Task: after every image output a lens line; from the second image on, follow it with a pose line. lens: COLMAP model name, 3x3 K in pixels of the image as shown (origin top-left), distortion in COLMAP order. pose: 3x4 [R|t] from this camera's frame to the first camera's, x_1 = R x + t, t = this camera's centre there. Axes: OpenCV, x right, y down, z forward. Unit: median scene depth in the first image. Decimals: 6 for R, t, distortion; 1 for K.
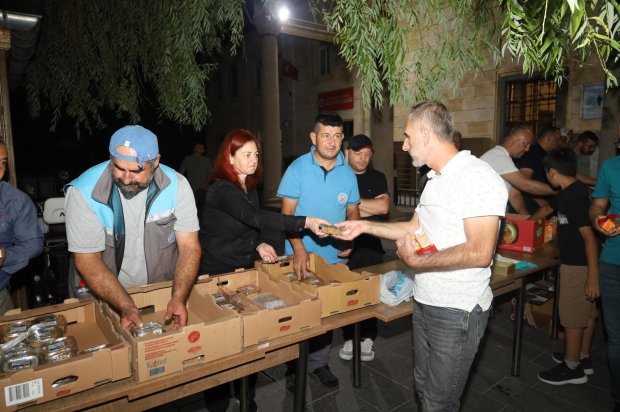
lens RADIAL K [[428.7, 0, 310.0], [0, 428.7, 206.0], [0, 0, 1]] dist [-0.001359, -0.004380]
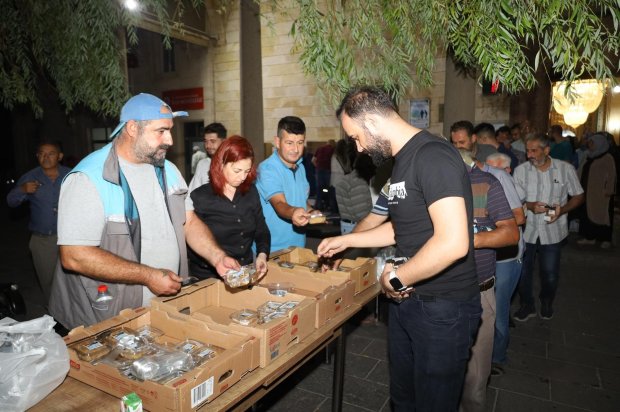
lens RADIAL K [[428.7, 0, 312.0], [0, 428.7, 206.7], [0, 0, 1]] dist [0.001888, 0.001961]
pose [[0.910829, -0.040270, 0.410816, -0.373089], [0.041141, 0.999131, 0.006723, 0.004287], [-0.410729, 0.010779, 0.911694, -0.007907]]
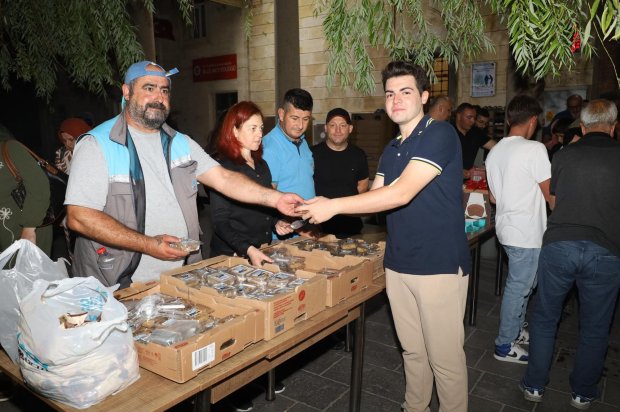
lens RADIAL K [[494.5, 0, 312.4], [0, 494.5, 203.3], [0, 0, 1]] dist [-0.003403, -0.011386]
pose [[0.949080, -0.044964, 0.311810, -0.348458], [0.037217, 0.998834, 0.030755, 0.018102], [-0.312829, -0.017584, 0.949647, -0.092915]]
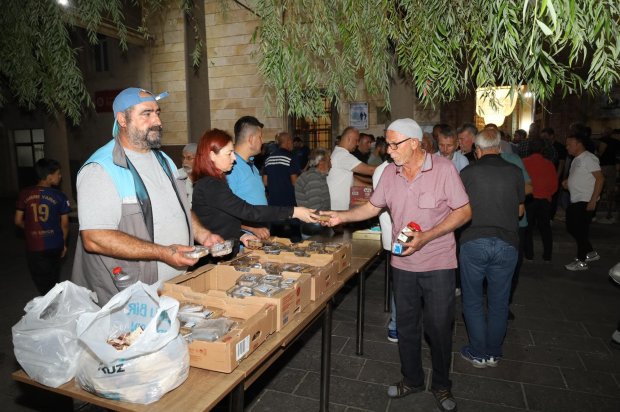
lens RADIAL K [[430.8, 0, 309.9], [0, 430.8, 204.2], [0, 0, 1]] dist [0.007839, 0.004603]
pose [[0.838793, -0.059674, 0.541170, -0.510814], [0.068340, 0.997654, 0.004087, 0.021156], [-0.540144, 0.033555, 0.840903, -0.052895]]
